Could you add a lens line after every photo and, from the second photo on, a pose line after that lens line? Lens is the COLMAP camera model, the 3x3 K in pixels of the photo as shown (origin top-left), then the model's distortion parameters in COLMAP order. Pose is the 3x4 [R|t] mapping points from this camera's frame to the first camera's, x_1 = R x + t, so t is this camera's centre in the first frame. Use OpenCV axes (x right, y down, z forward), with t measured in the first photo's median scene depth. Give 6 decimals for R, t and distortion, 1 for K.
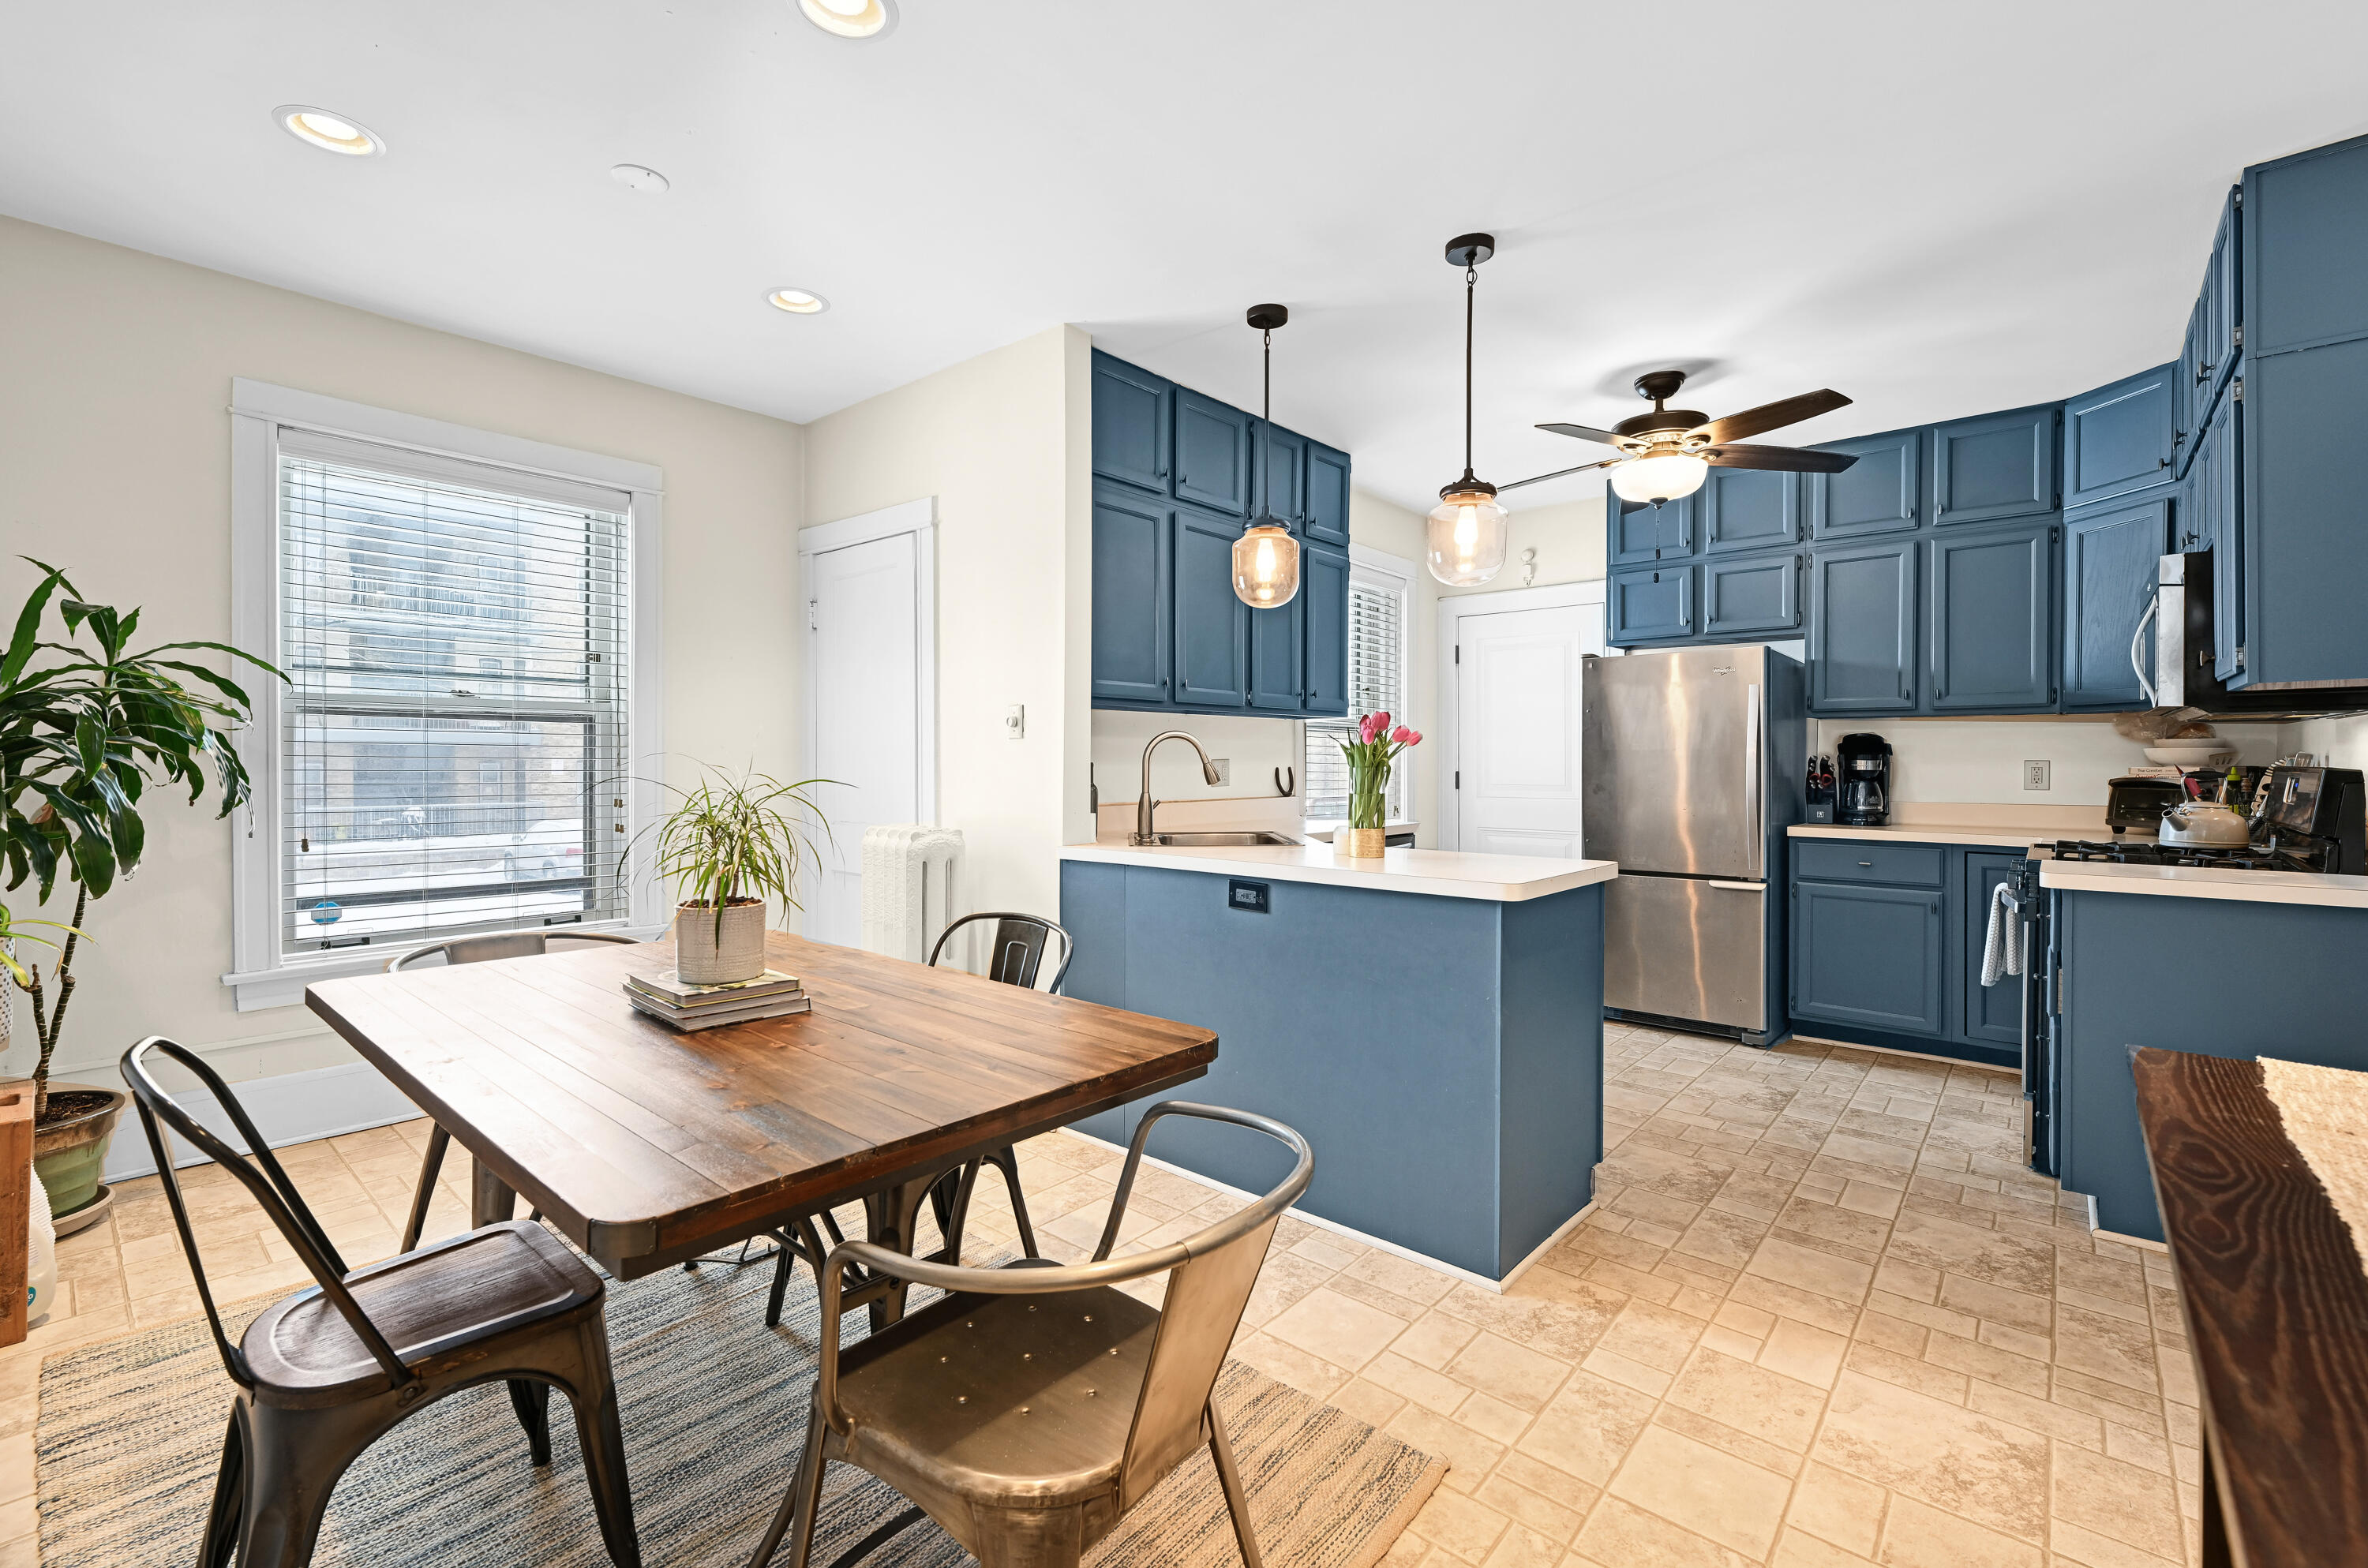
lens RADIAL K [[1006.5, 0, 1174.0], [0, 1006.5, 764.0], [0, 0, 1]] dist [-0.000246, 0.000145]
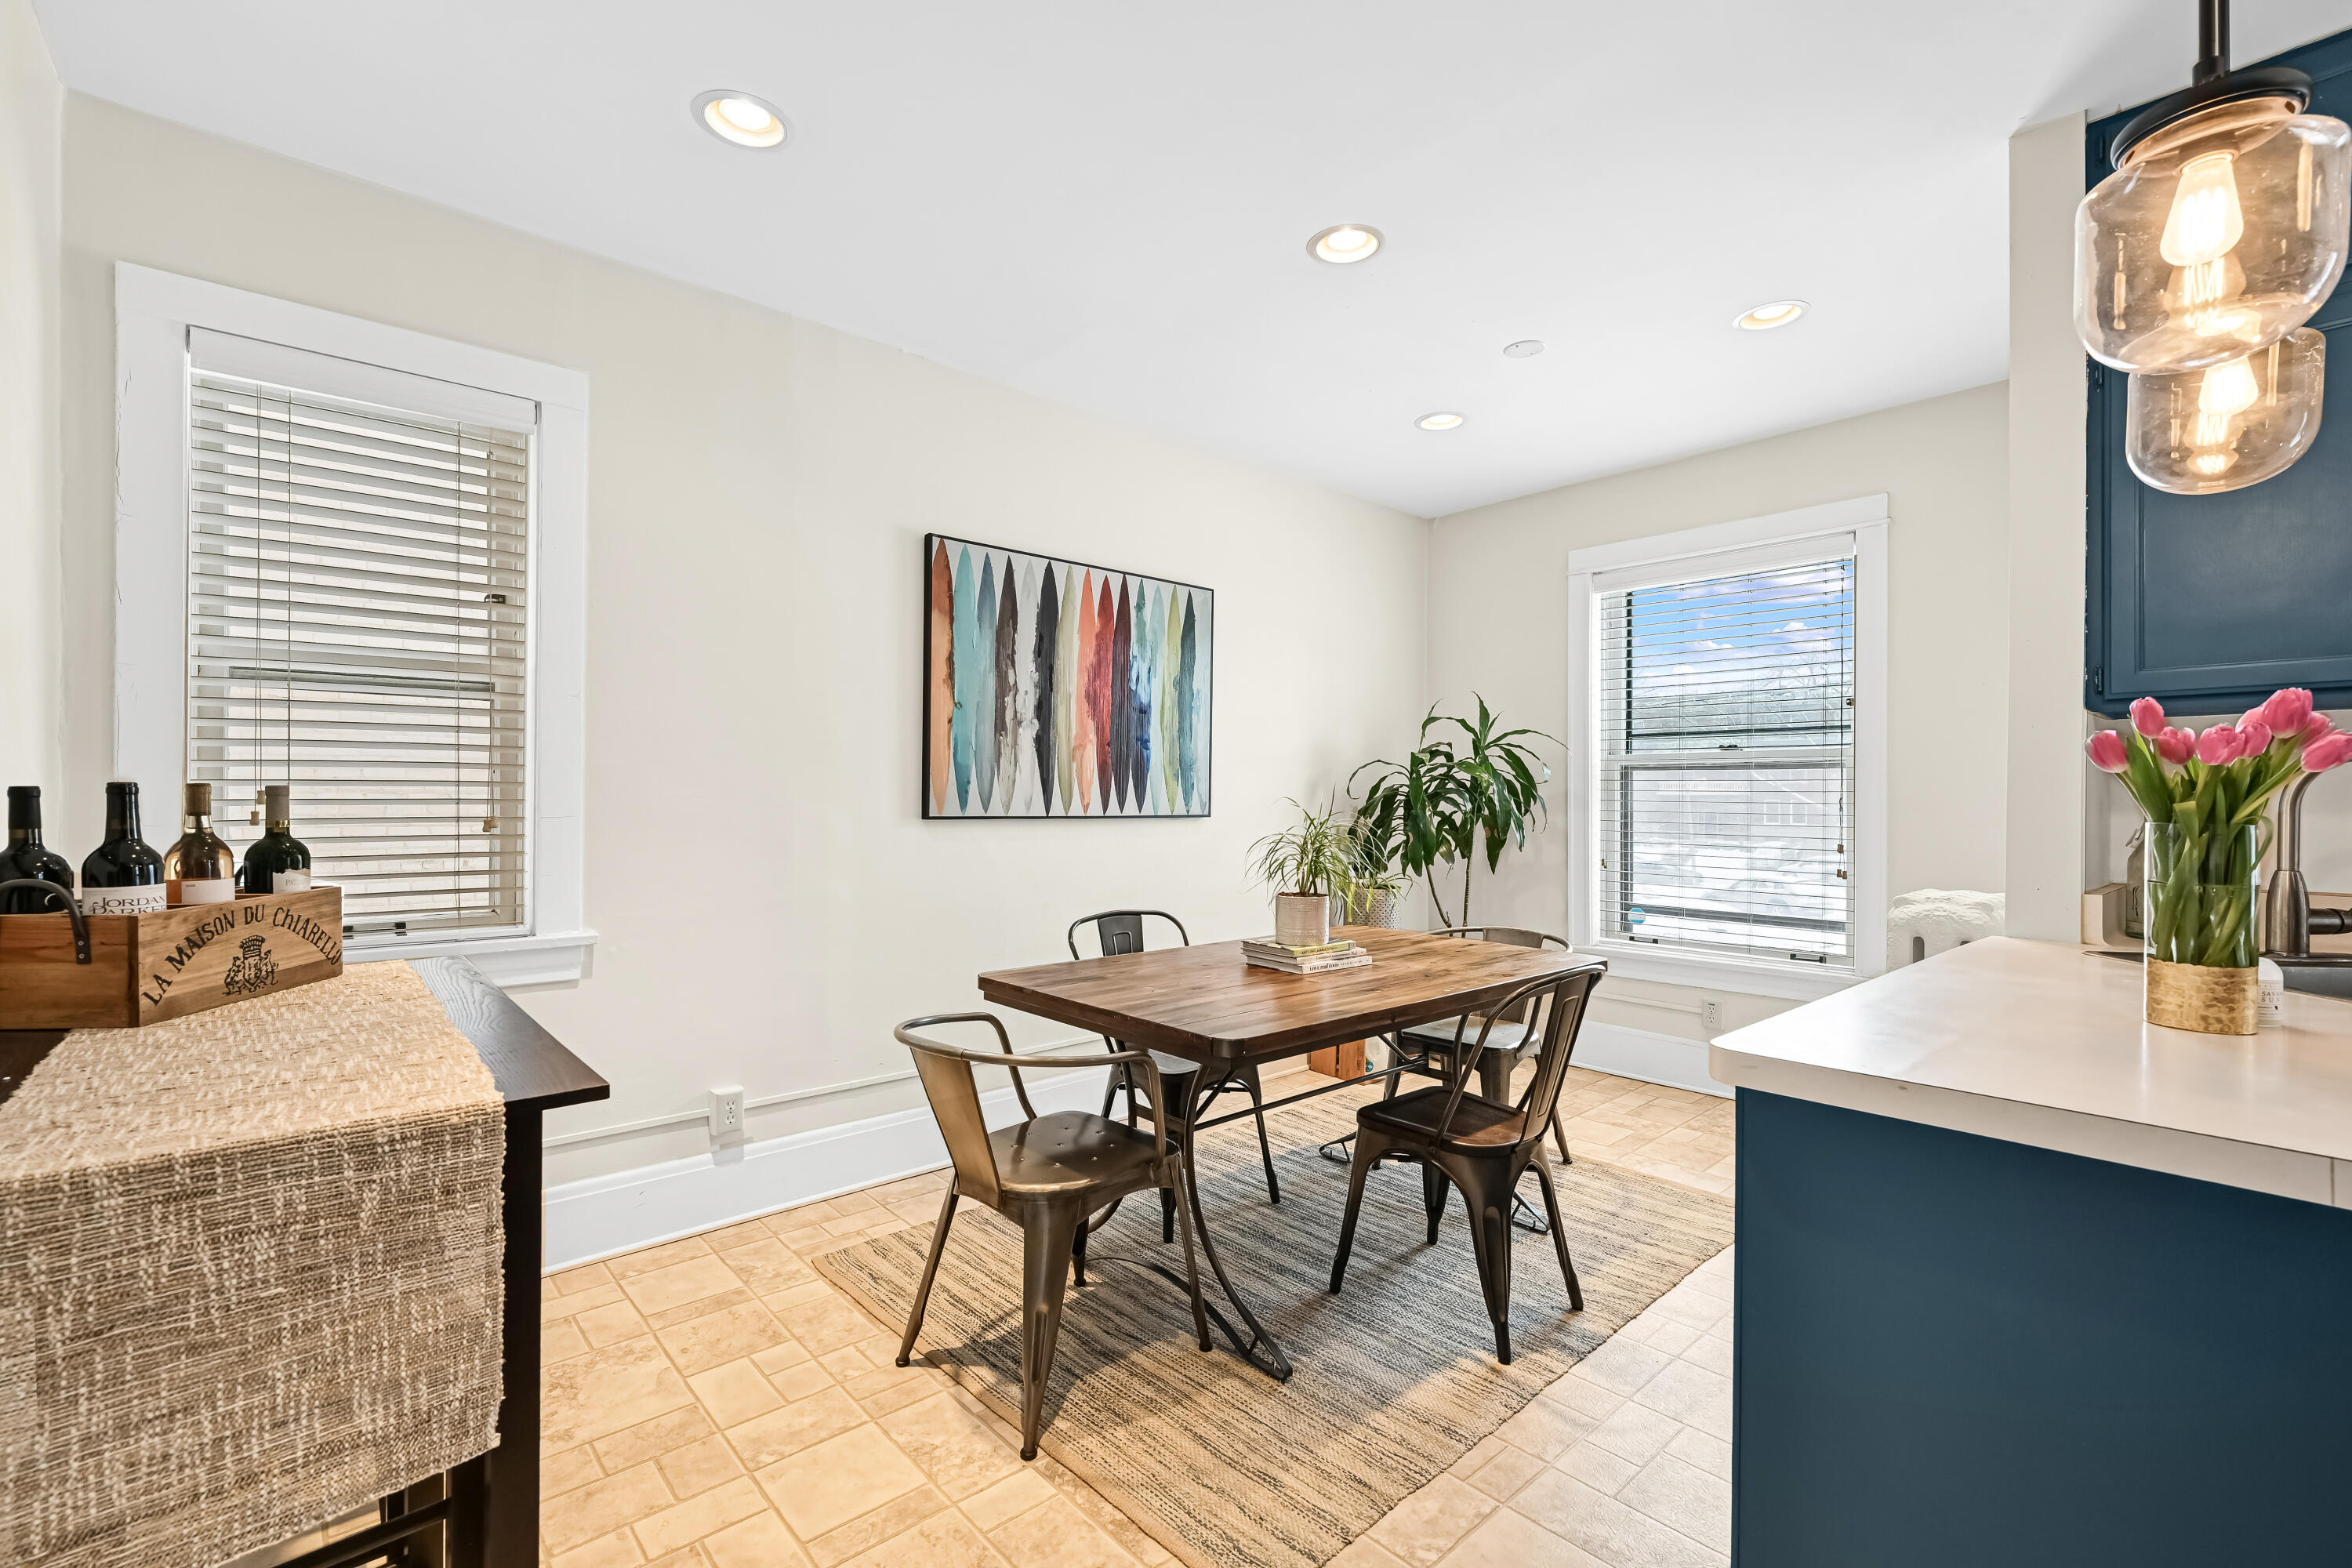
lens RADIAL K [[1013.0, 0, 1172.2], [0, 1013.0, 796.7], [0, 0, 1]] dist [-0.002477, -0.000315]
pose [[-0.119158, -0.002307, -0.992873, 0.451837], [-0.012233, 0.999925, -0.000856, -0.003343], [0.992800, 0.012044, -0.119177, 0.401419]]
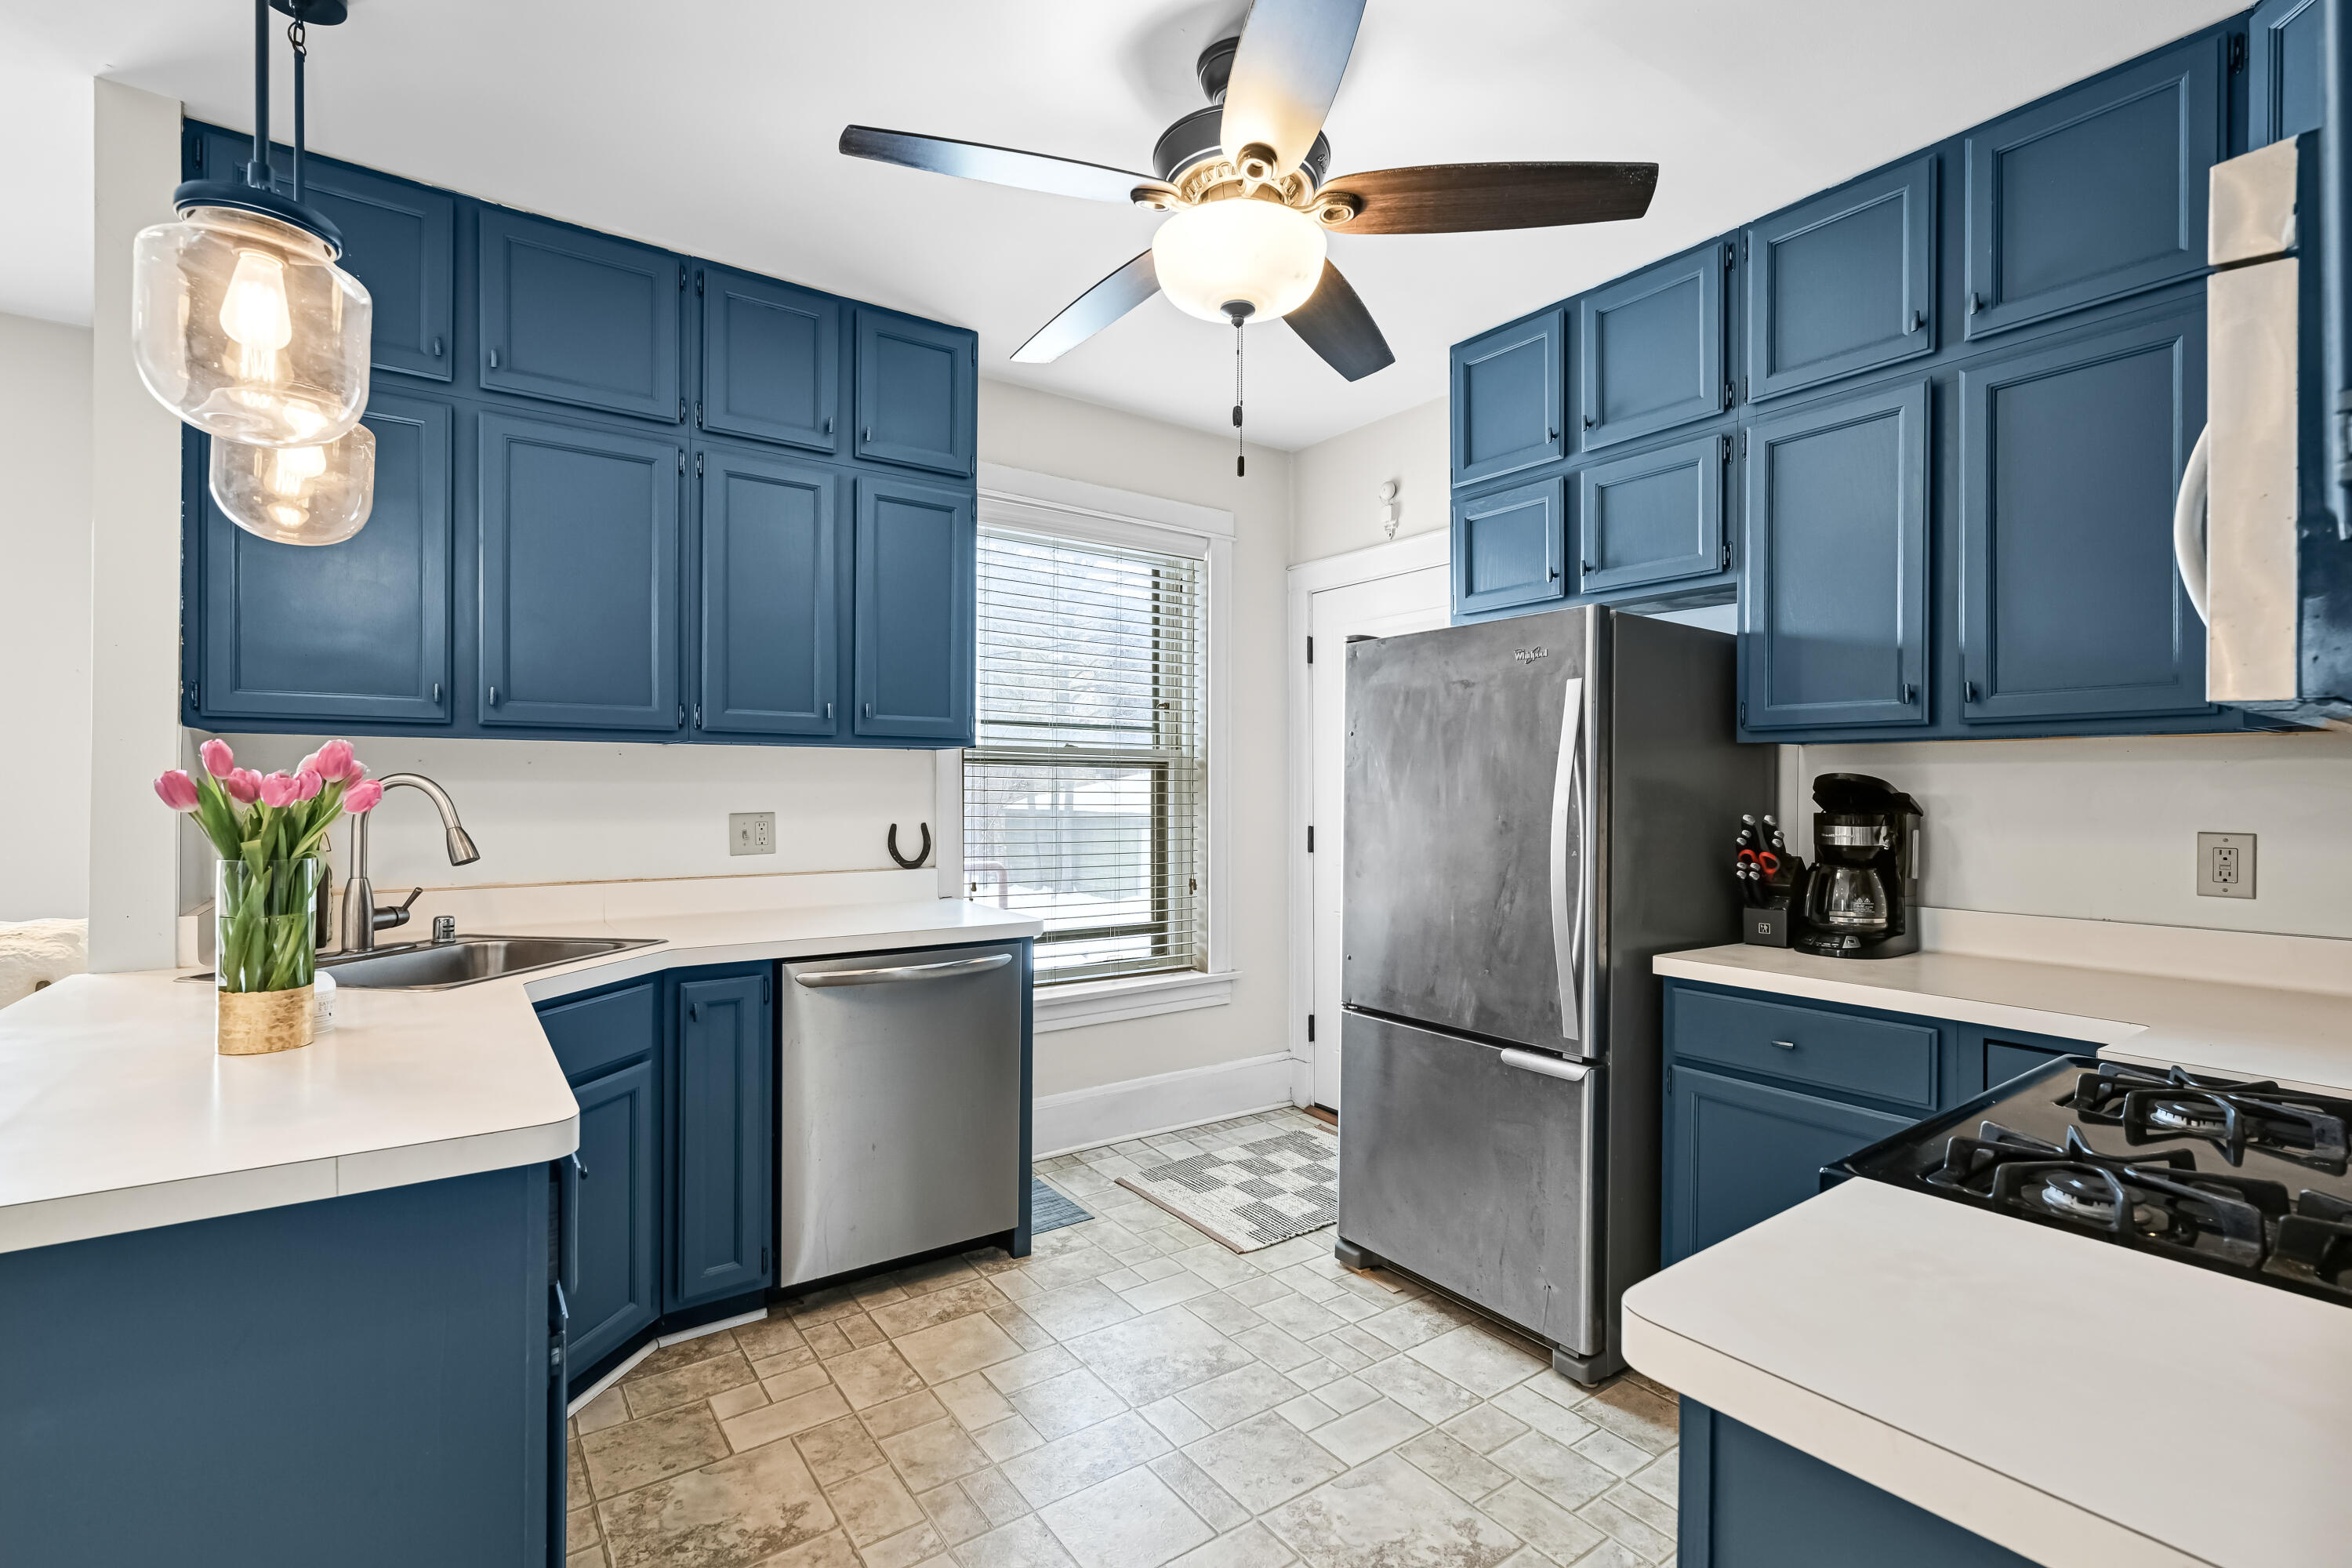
lens RADIAL K [[1059.2, 0, 1175.9], [0, 1059.2, 788.6], [0, 0, 1]] dist [-0.000808, -0.001040]
pose [[0.975334, 0.003481, -0.220706, 0.471609], [-0.004914, 0.999970, -0.005947, -0.017974], [0.220678, 0.006885, 0.975322, 0.402577]]
